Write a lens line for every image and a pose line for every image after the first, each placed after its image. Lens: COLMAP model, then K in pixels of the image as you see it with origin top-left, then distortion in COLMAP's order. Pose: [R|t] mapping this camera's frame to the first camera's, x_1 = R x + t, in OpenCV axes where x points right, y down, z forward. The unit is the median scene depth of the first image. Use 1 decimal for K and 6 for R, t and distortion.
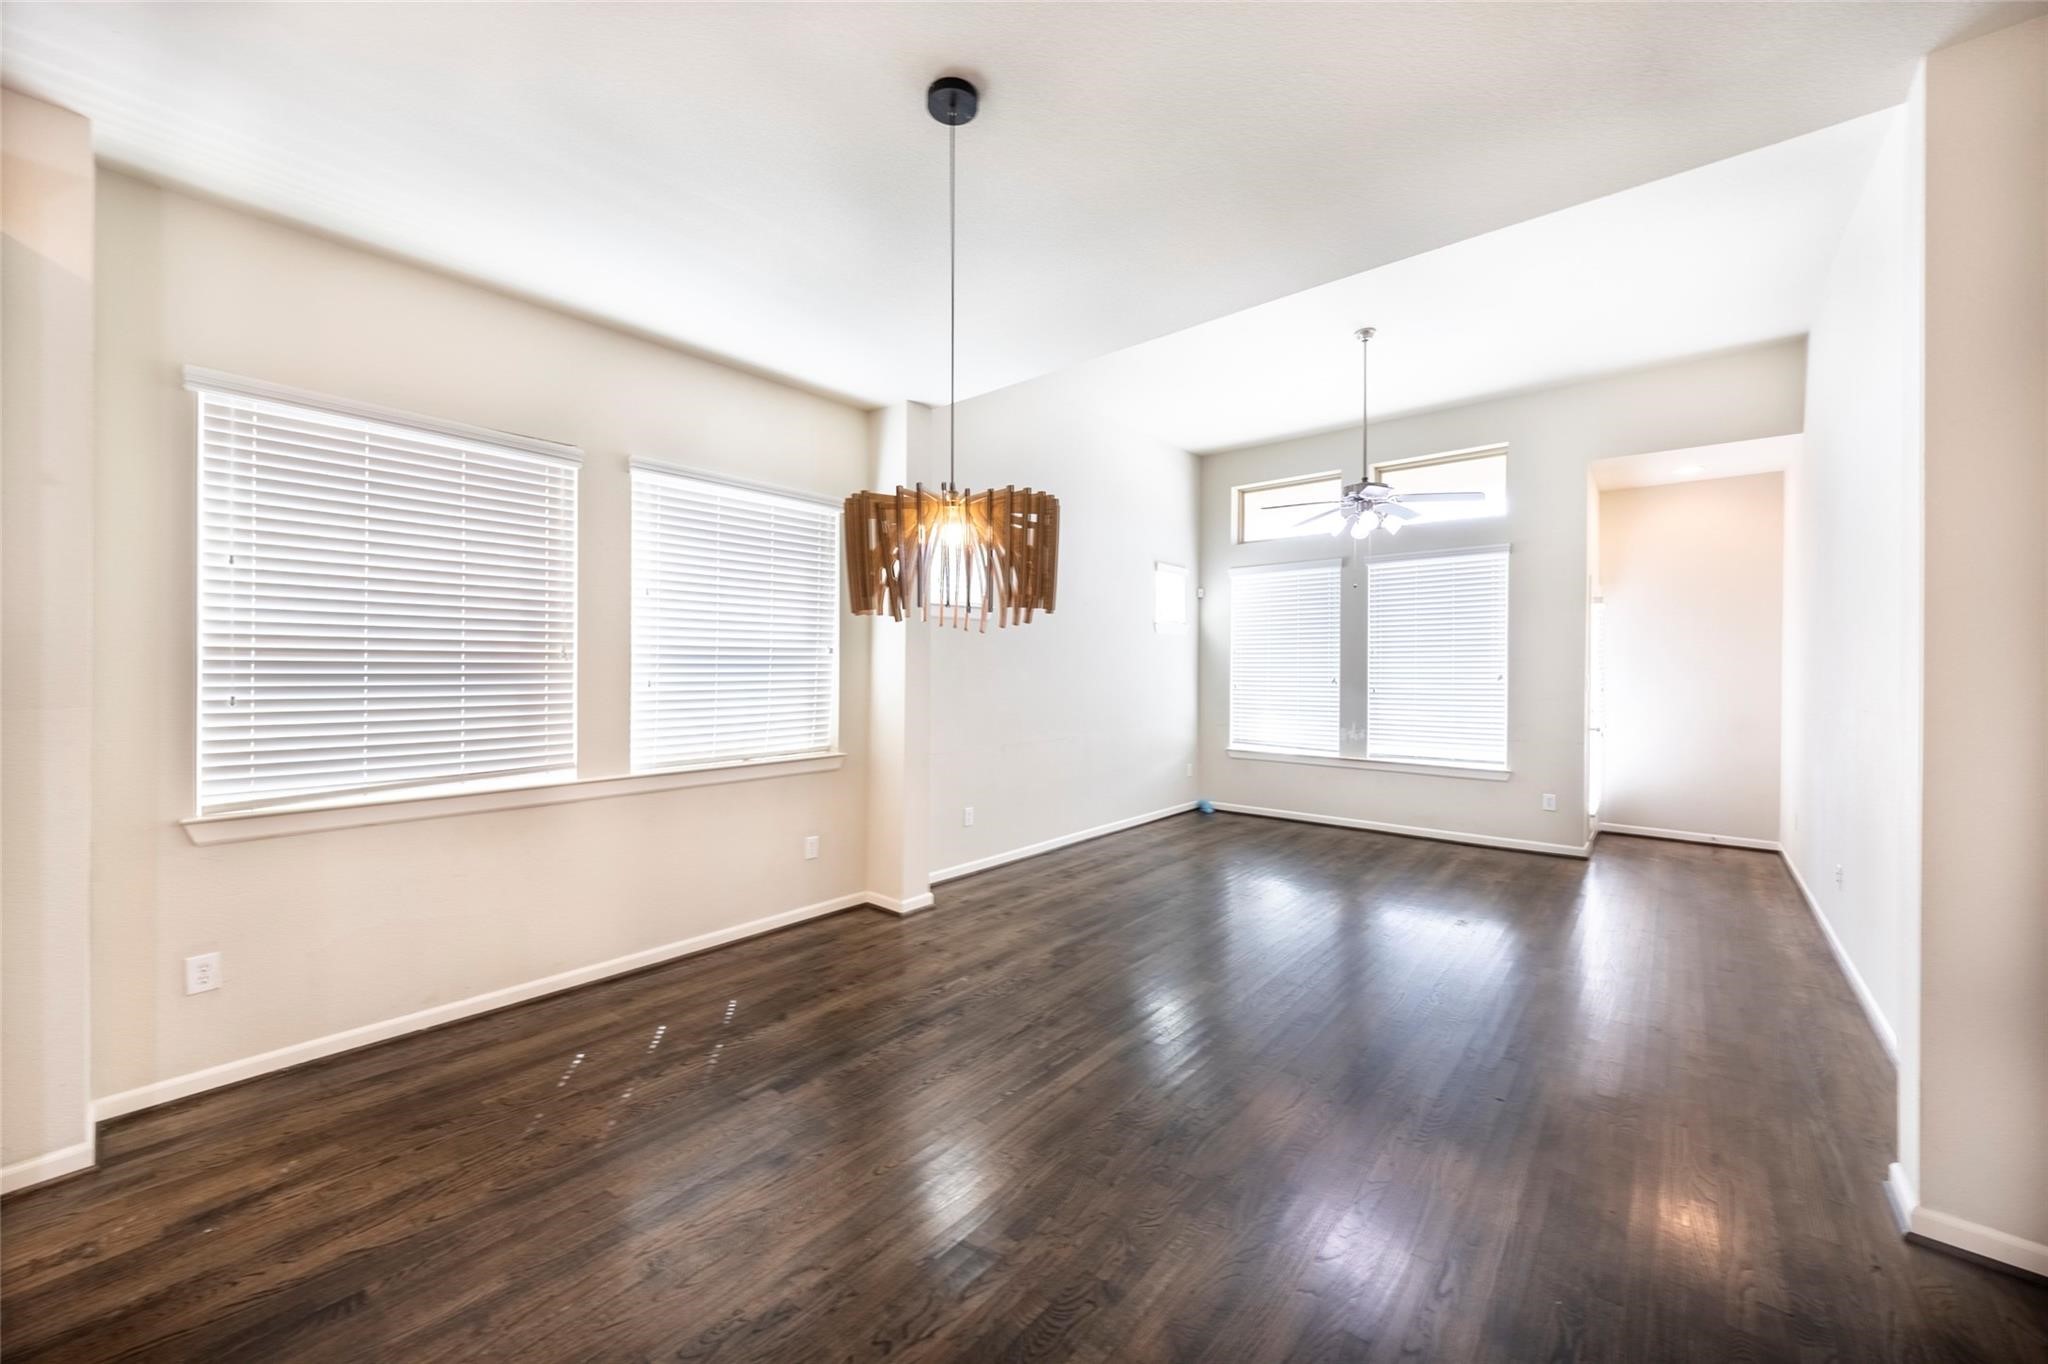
lens RADIAL K [[770.7, 0, 994.0], [0, 770.7, 666.1], [0, 0, 1]] dist [-0.002411, -0.000385]
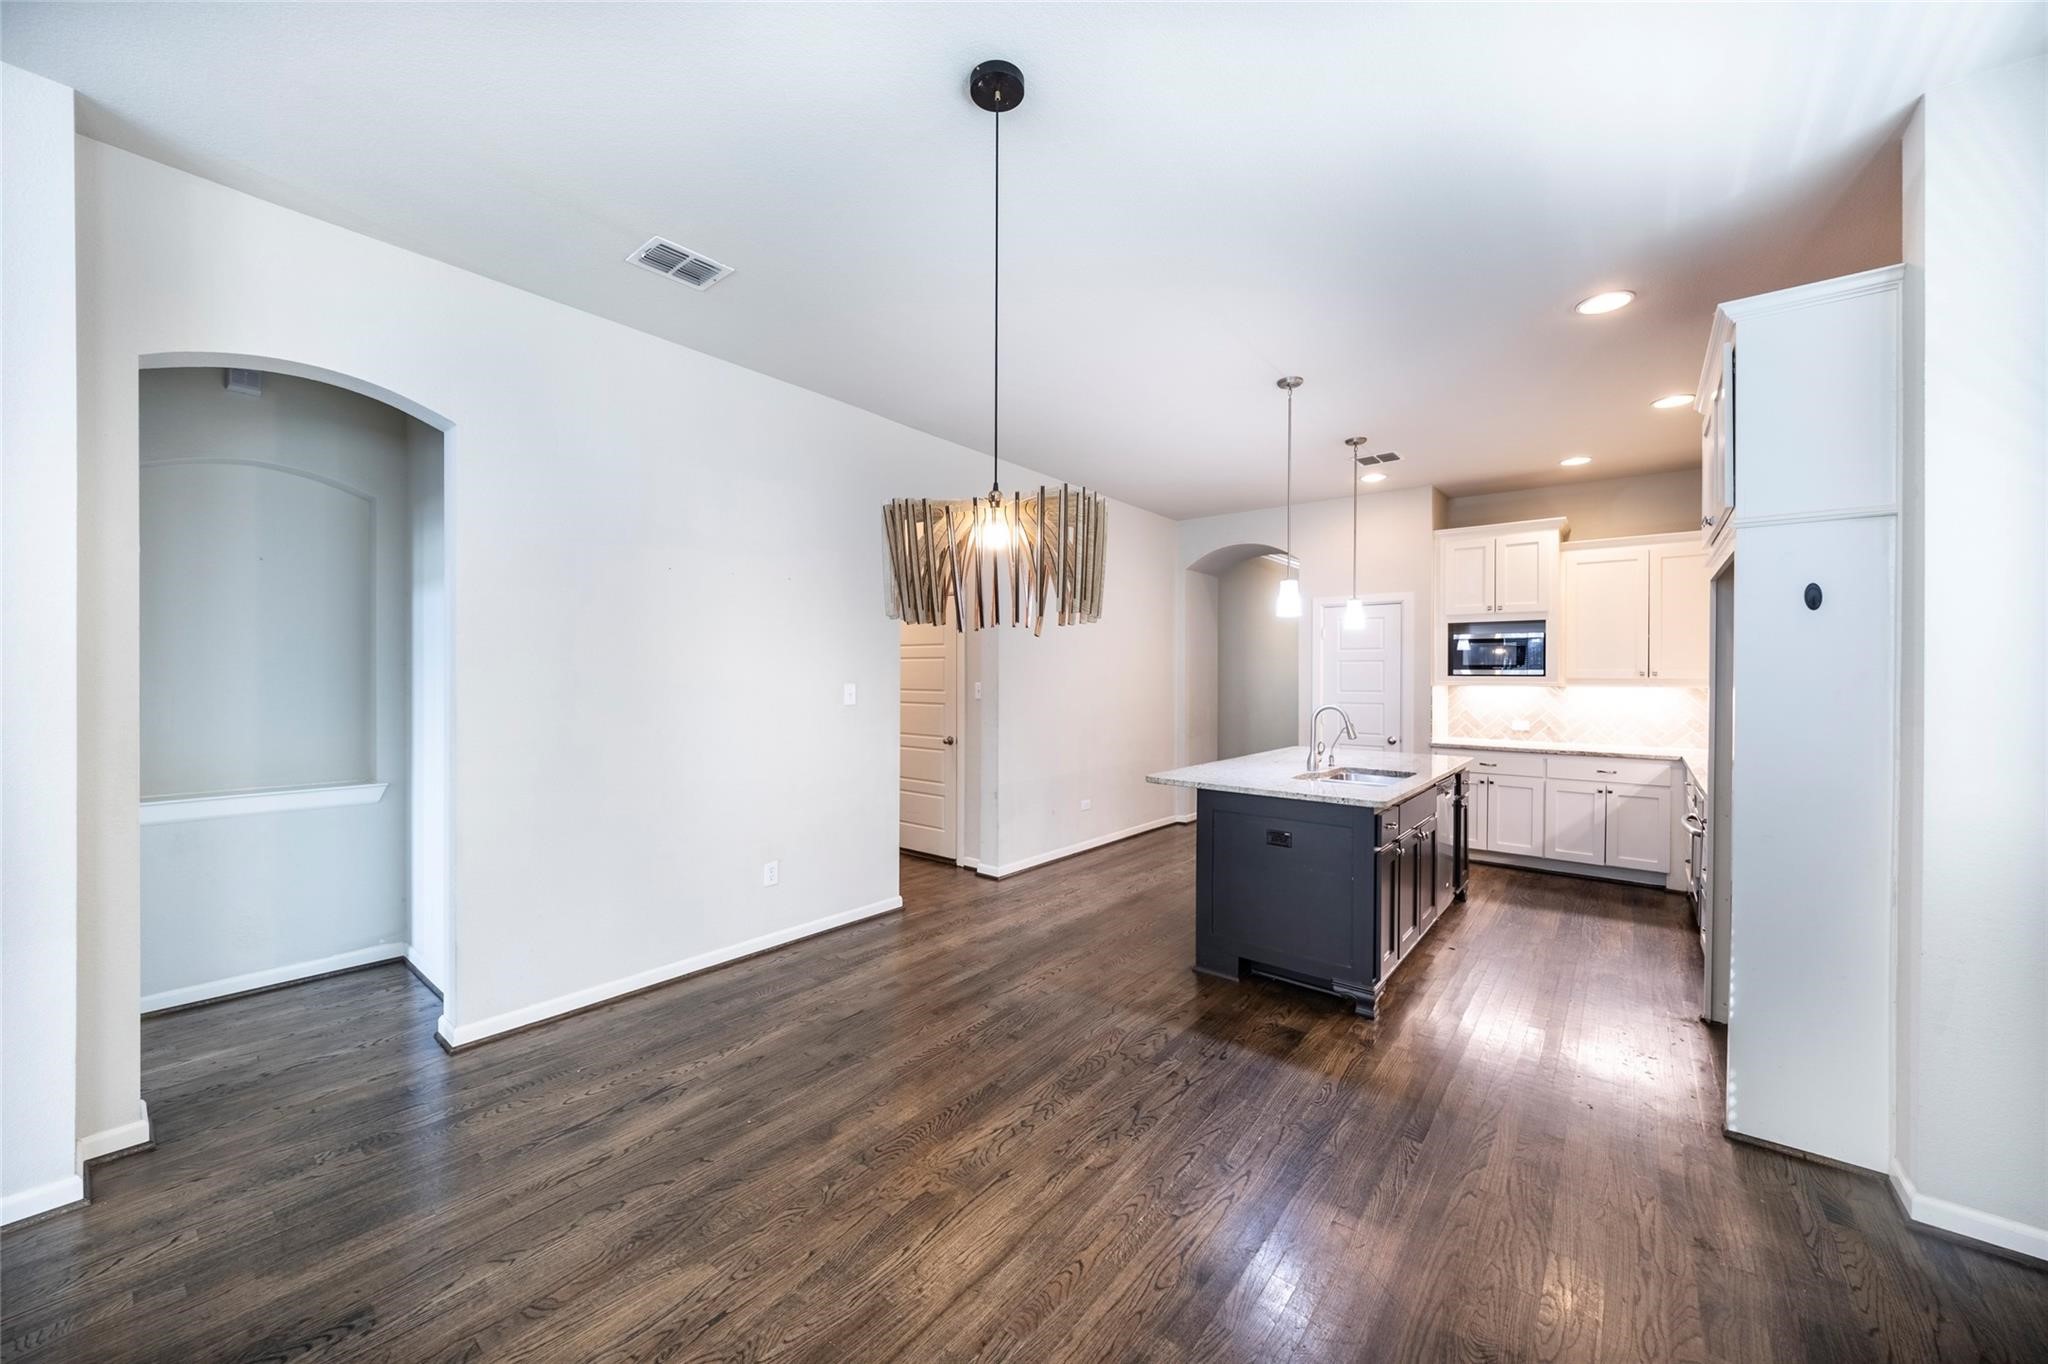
lens RADIAL K [[755.3, 0, 1018.6], [0, 755.3, 676.7], [0, 0, 1]] dist [-0.001709, -0.000005]
pose [[-0.999083, -0.008809, -0.041892, -0.020272], [-0.008888, 0.999959, 0.001700, -0.000306], [0.041875, 0.002071, -0.999121, 0.848005]]
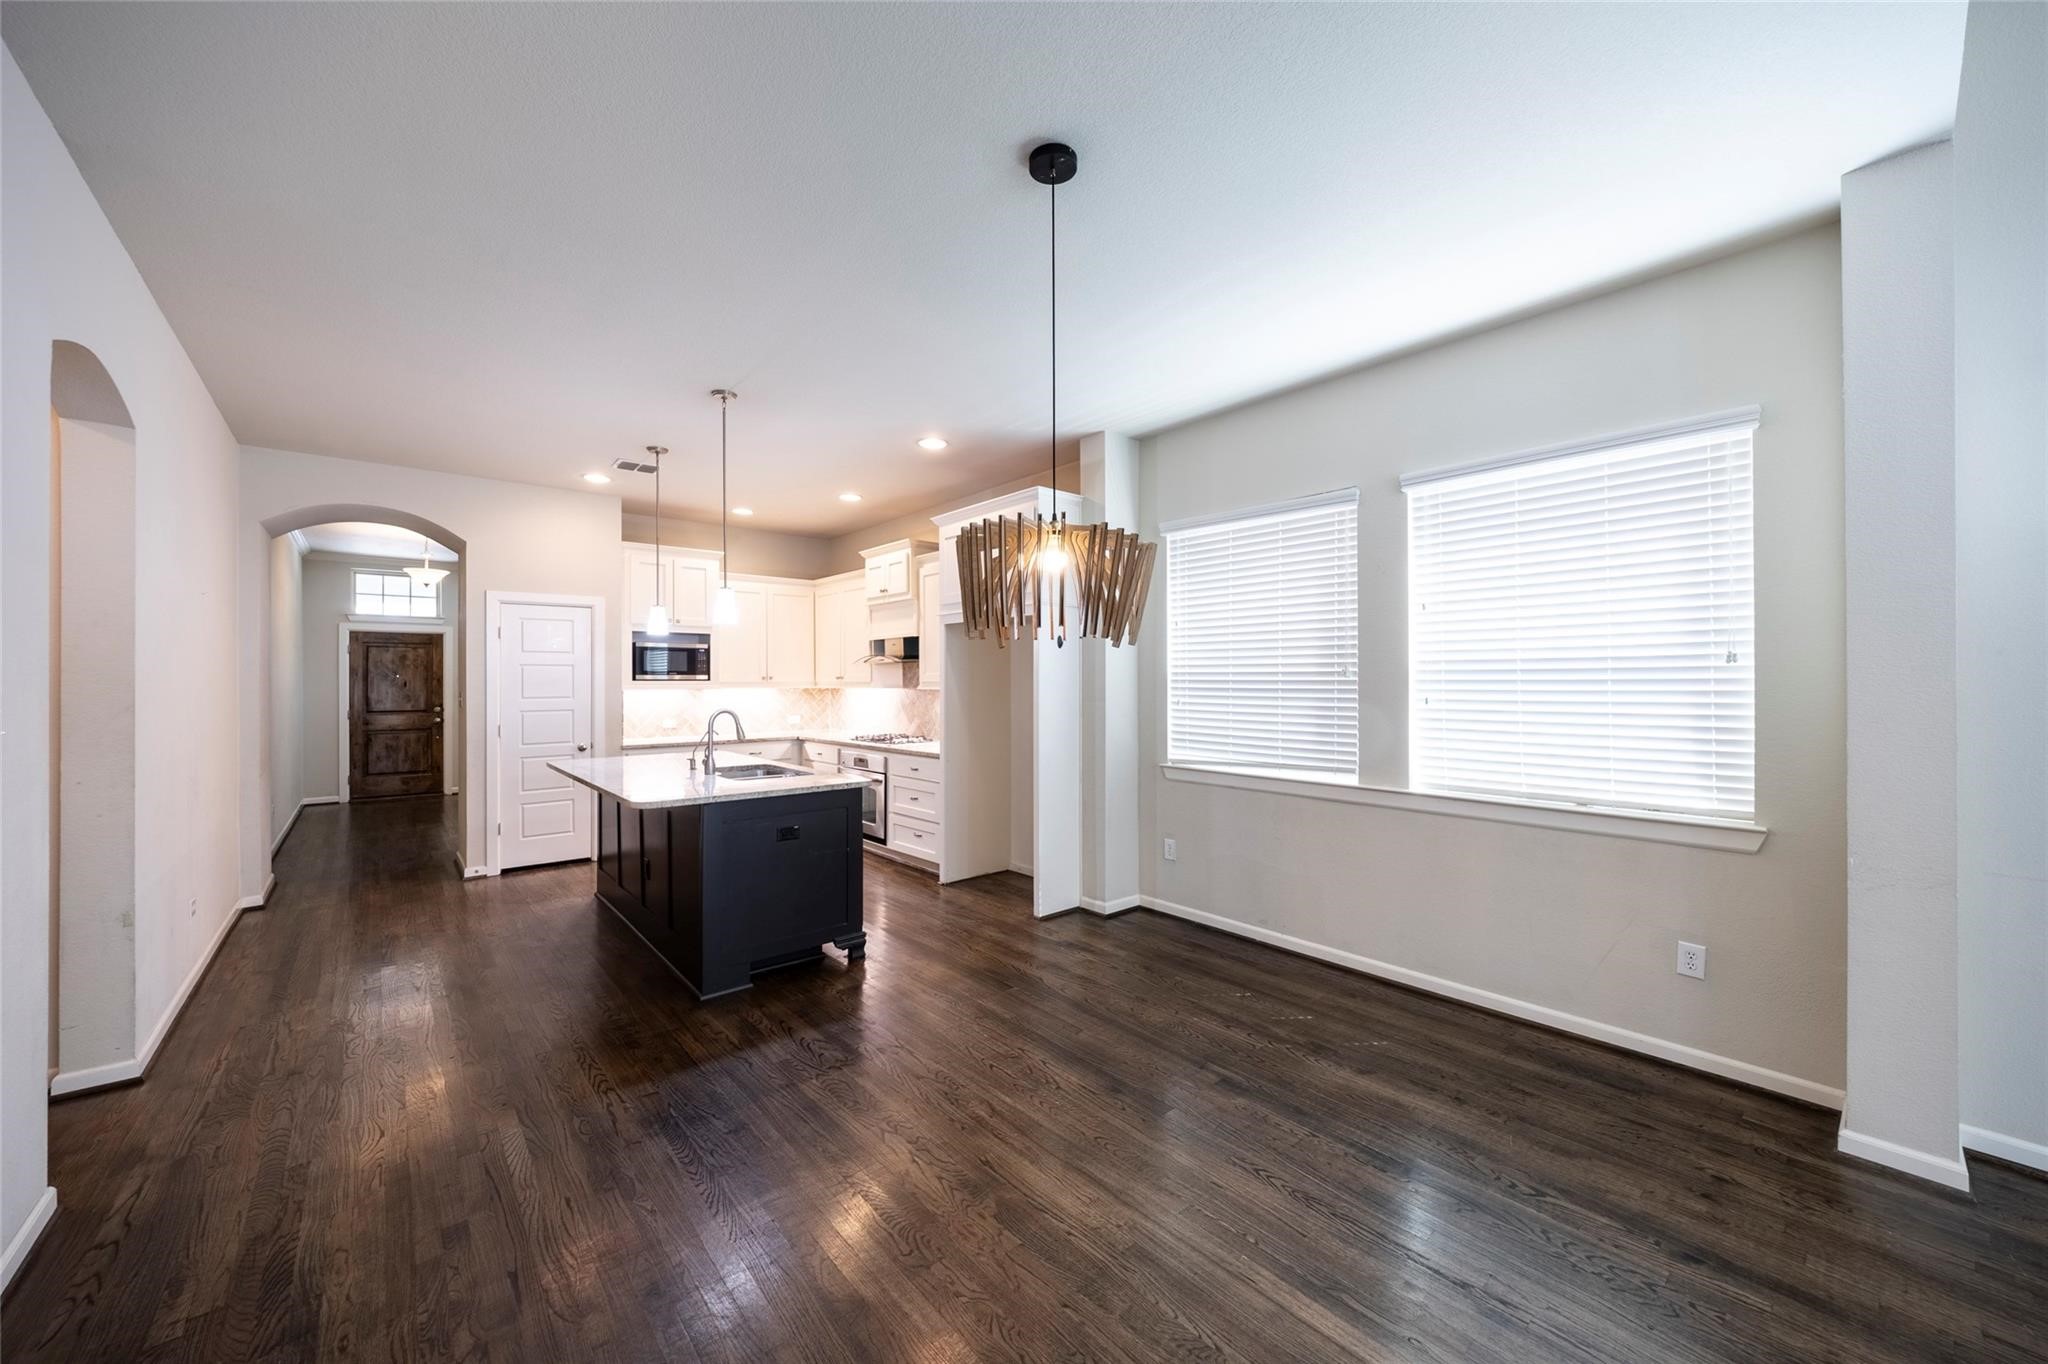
lens RADIAL K [[755.3, 0, 1018.6], [0, 755.3, 676.7], [0, 0, 1]] dist [-0.001709, -0.000005]
pose [[-0.138863, -0.007242, -0.990285, 0.438199], [0.002497, 0.999968, -0.007663, -0.001189], [0.990309, -0.003537, -0.138840, 0.479542]]
